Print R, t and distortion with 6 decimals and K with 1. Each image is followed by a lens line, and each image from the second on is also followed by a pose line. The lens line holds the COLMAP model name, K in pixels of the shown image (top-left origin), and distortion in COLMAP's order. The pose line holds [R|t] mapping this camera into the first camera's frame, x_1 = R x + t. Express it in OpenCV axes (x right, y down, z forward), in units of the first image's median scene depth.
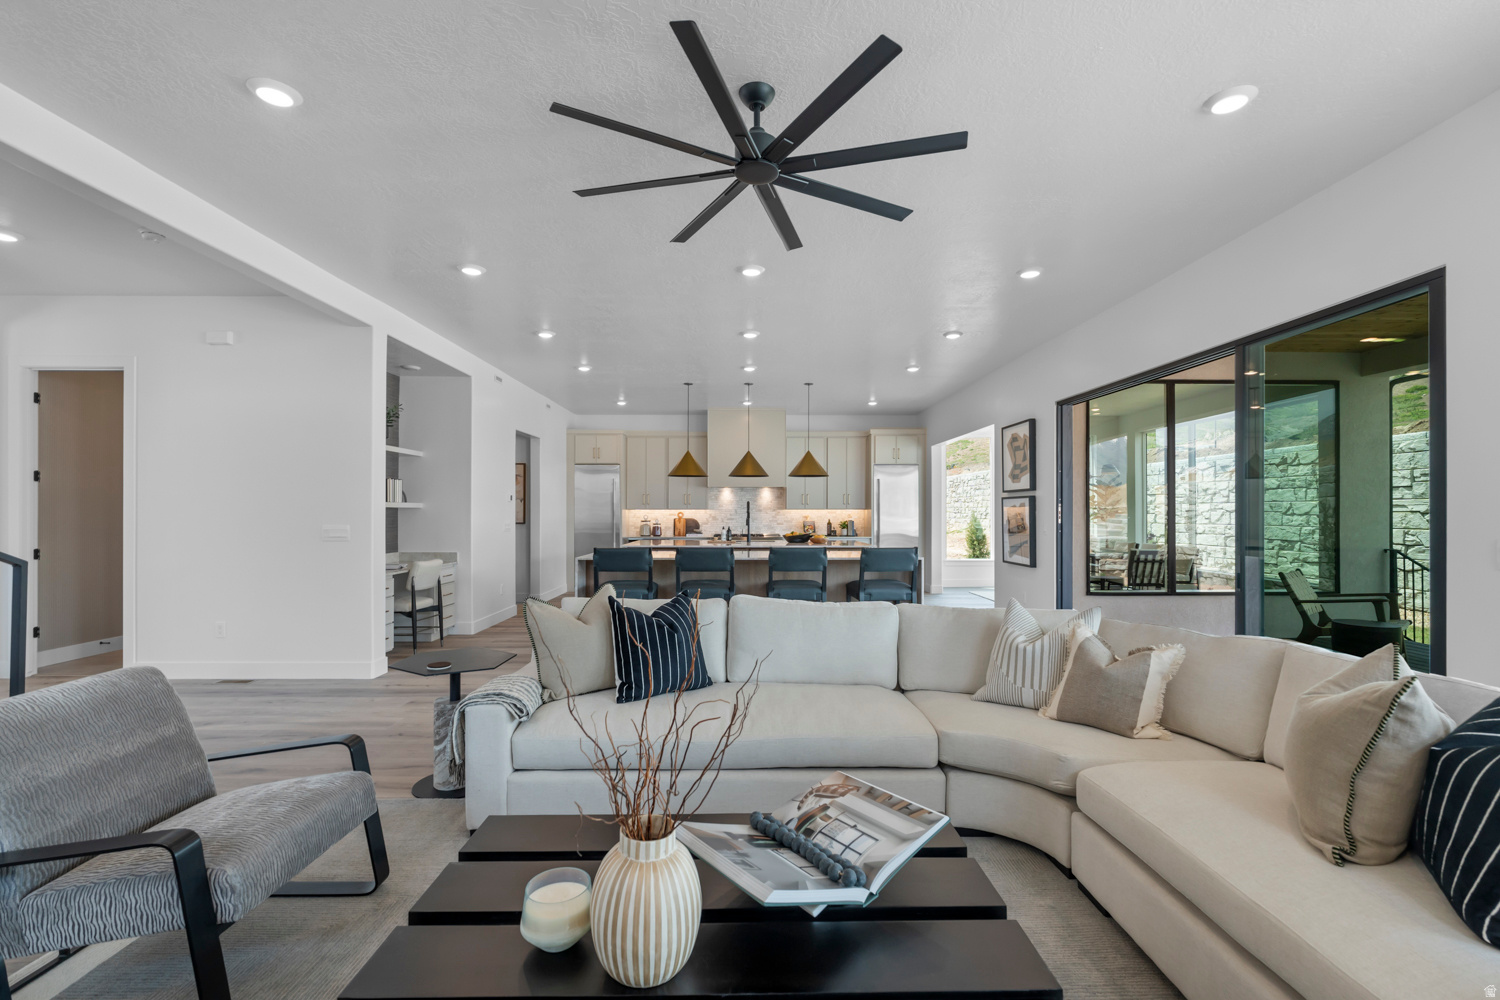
lens RADIAL K [[660.8, 0, 754.8], [0, 660.8, 506.2], [0, 0, 1]] dist [-0.009905, 0.001813]
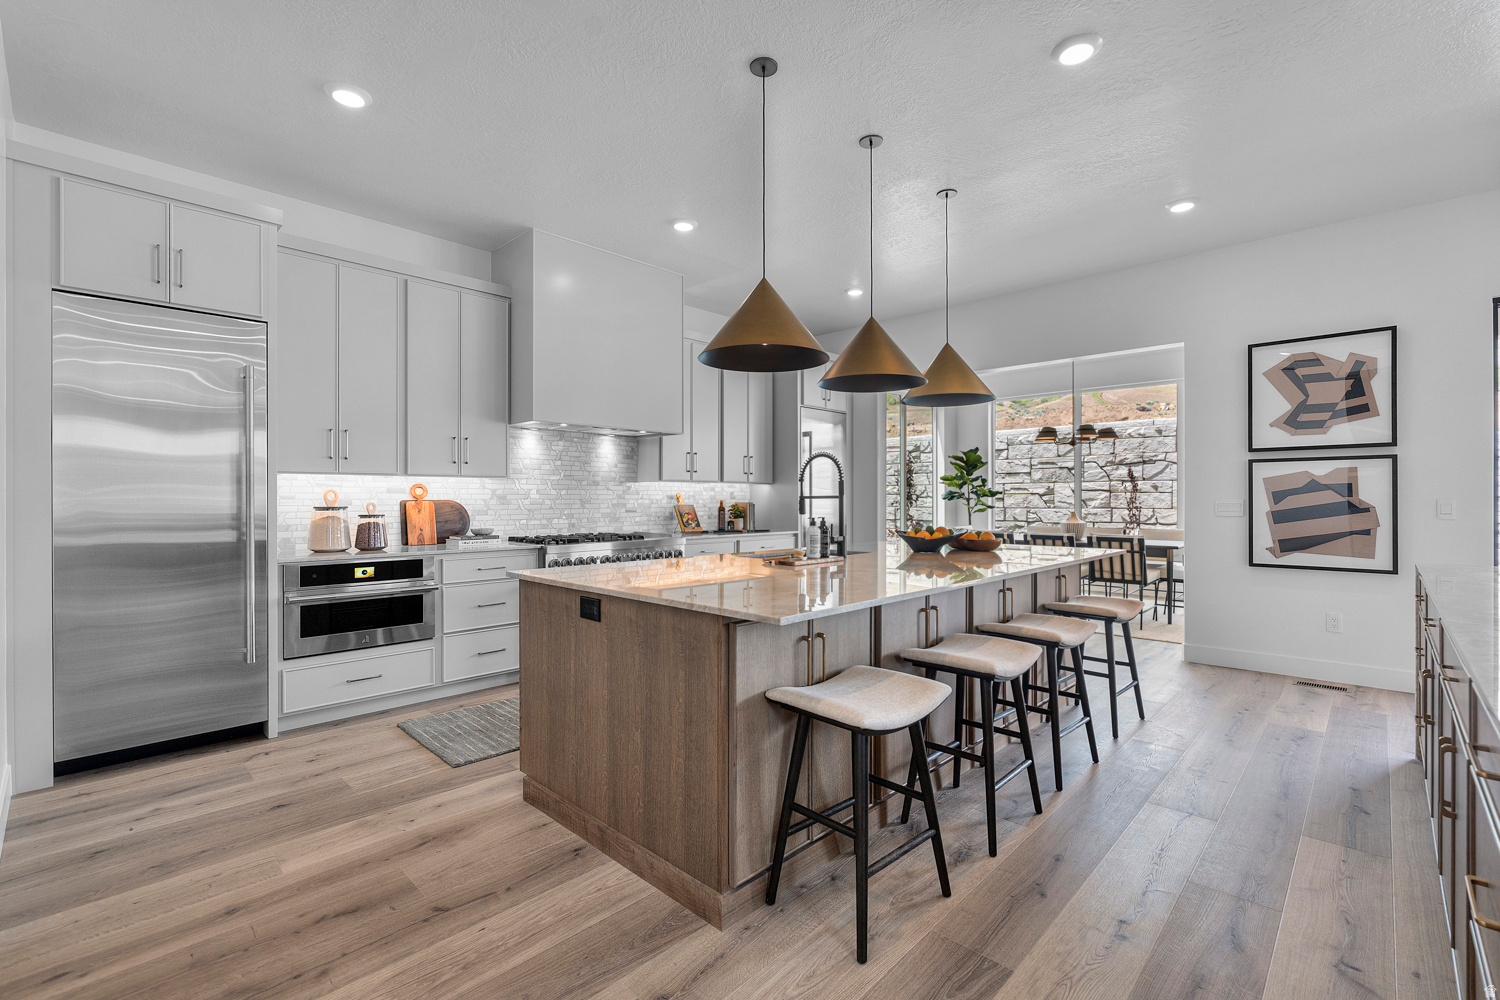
lens RADIAL K [[660.8, 0, 748.0], [0, 660.8, 494.8], [0, 0, 1]] dist [-0.009905, 0.001813]
pose [[0.709554, 0.003311, 0.704643, -0.260333], [-0.005427, 0.999985, 0.000767, 0.014582], [-0.704630, -0.004368, 0.709562, 0.623243]]
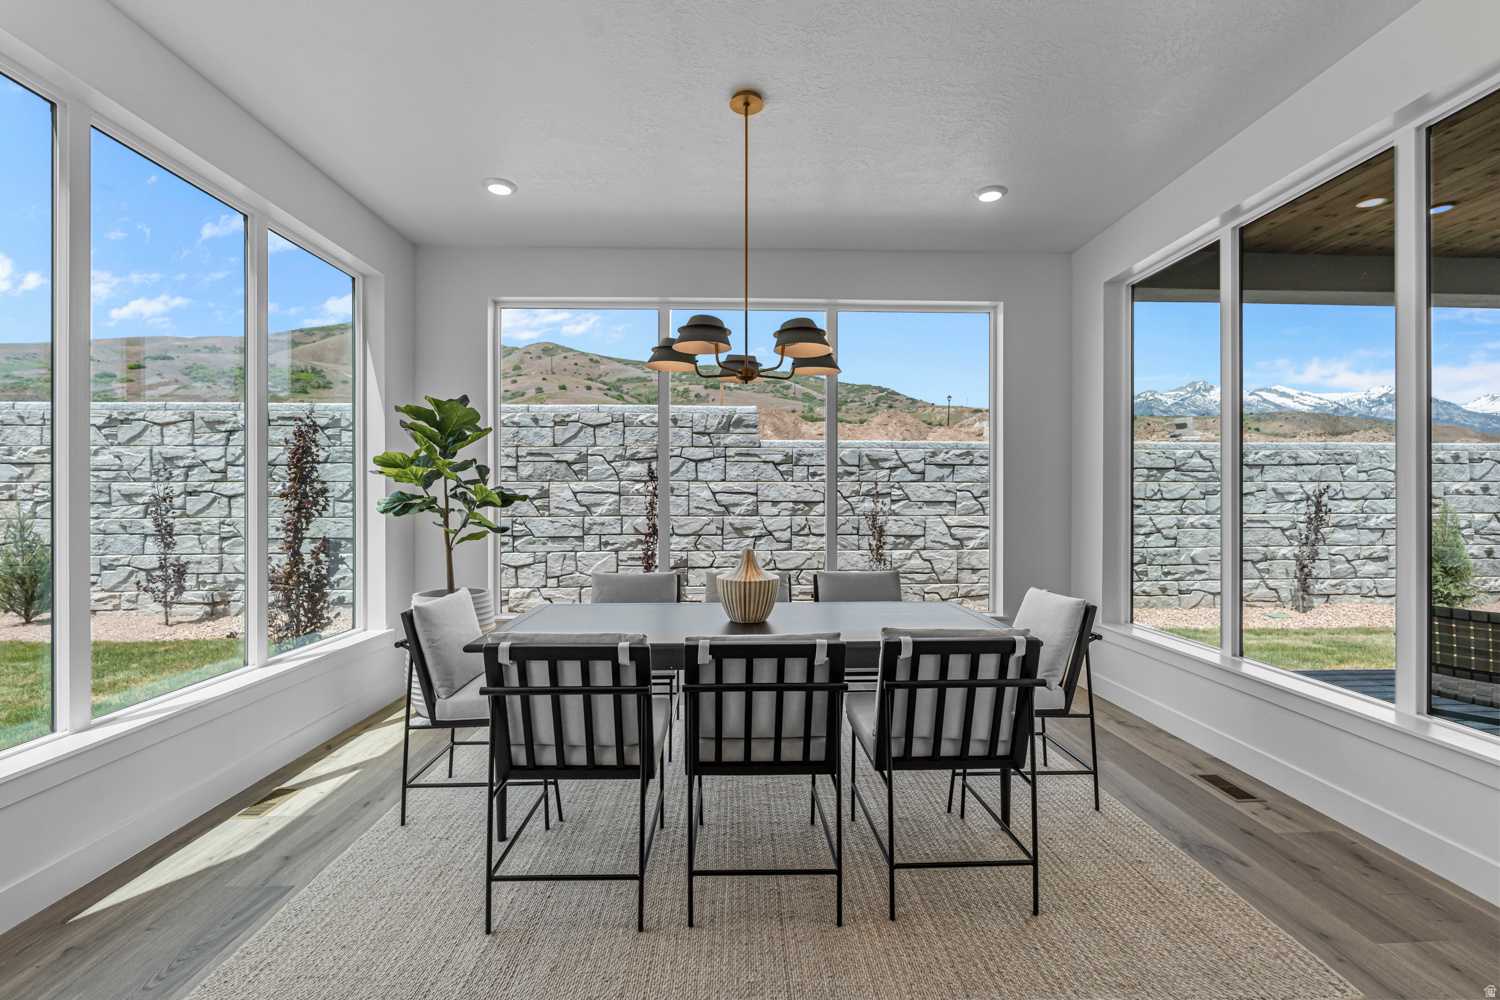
lens RADIAL K [[660.8, 0, 757.2], [0, 660.8, 502.5], [0, 0, 1]] dist [-0.009905, 0.001813]
pose [[-0.017778, -0.004974, 0.999830, 0.172426], [-0.008195, 0.999955, 0.004829, 0.010967], [-0.999808, -0.008108, -0.017818, 0.861013]]
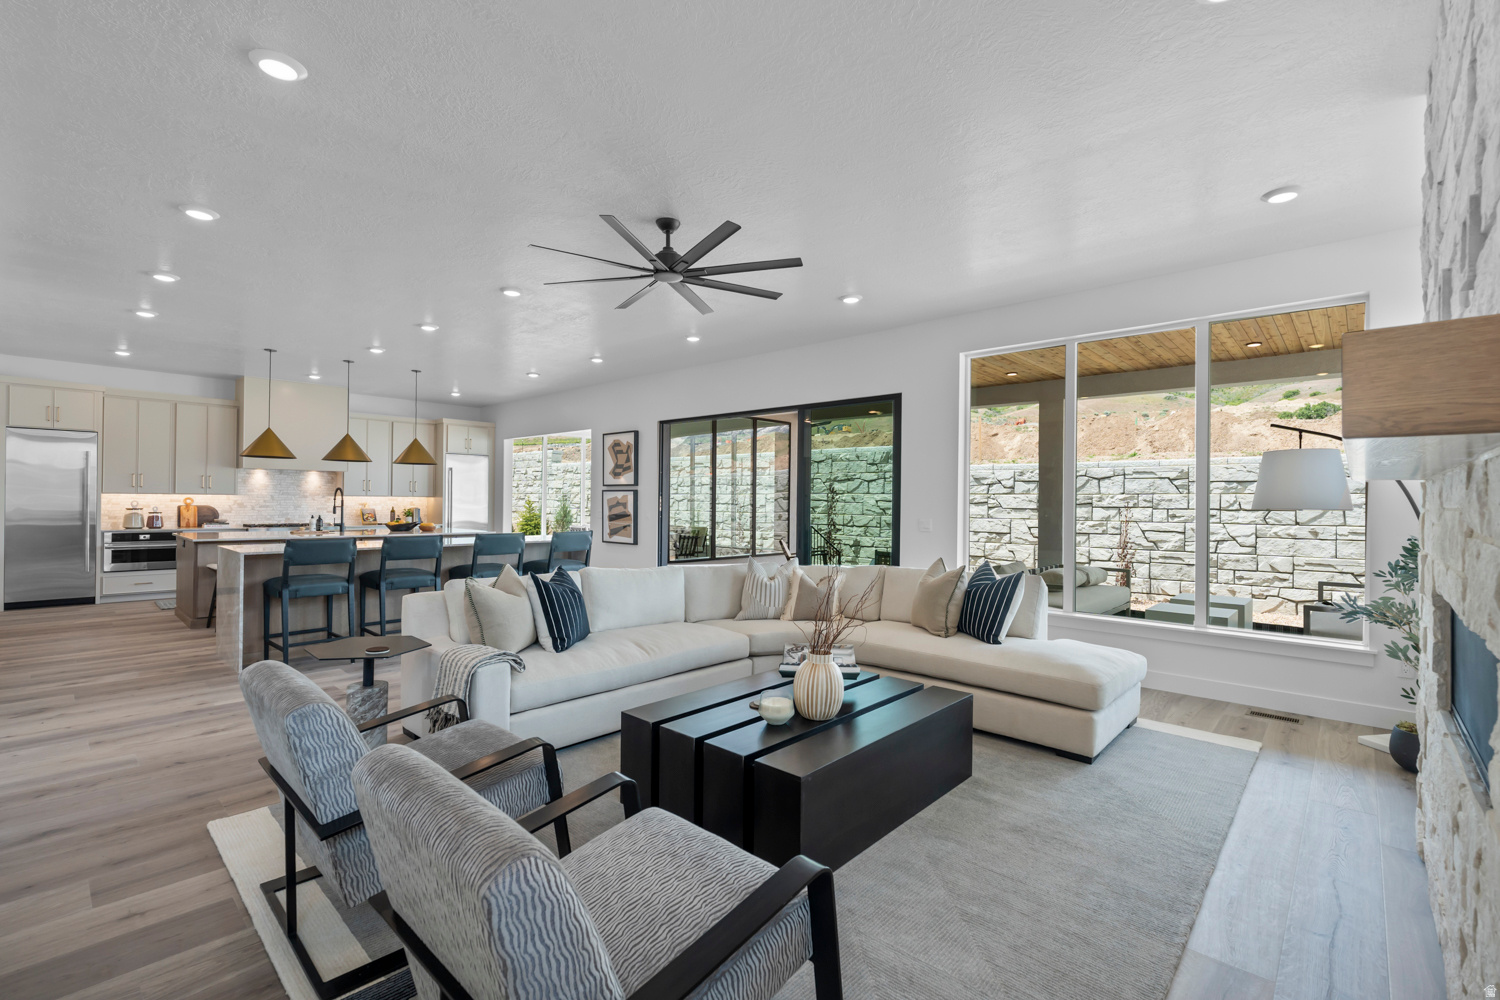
lens RADIAL K [[660.8, 0, 751.5], [0, 660.8, 499.7], [0, 0, 1]] dist [-0.009905, 0.001813]
pose [[0.690790, 0.009210, 0.722996, -0.227931], [-0.016601, 0.999857, 0.003125, -0.002385], [-0.722864, -0.014161, 0.690845, -0.041204]]
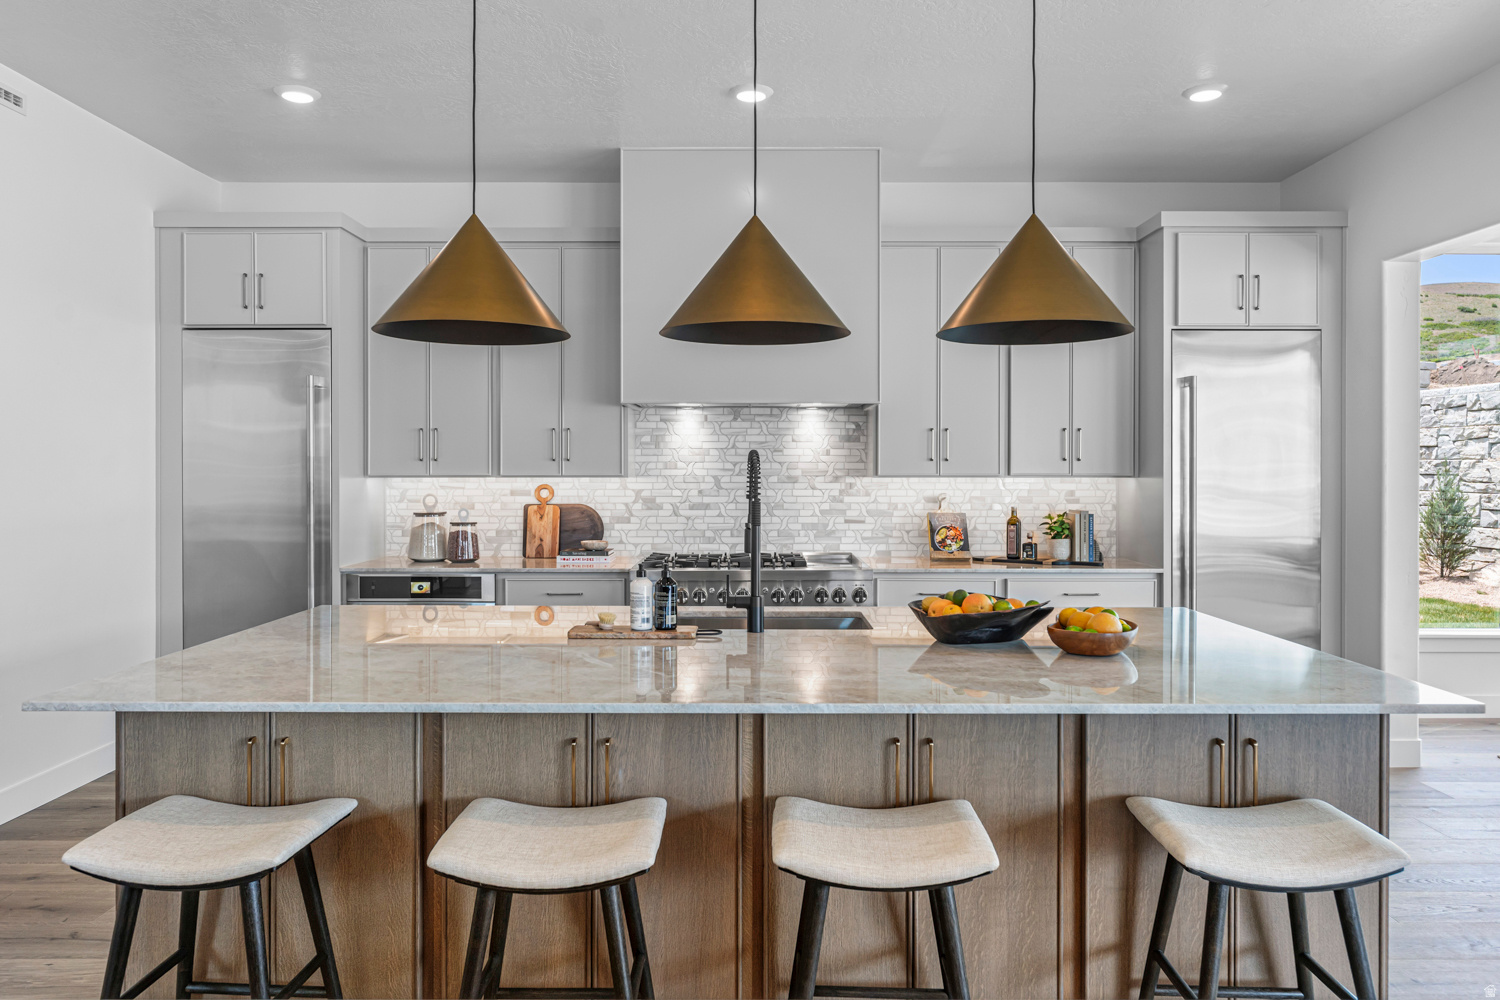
lens RADIAL K [[1013.8, 0, 754.5], [0, 1013.8, 475.7], [0, 0, 1]] dist [-0.000343, 0.000255]
pose [[0.999869, 0.000544, -0.016197, -0.002796], [-0.000279, 0.999866, 0.016387, -0.003770], [0.016204, -0.016380, 0.999735, 0.533958]]
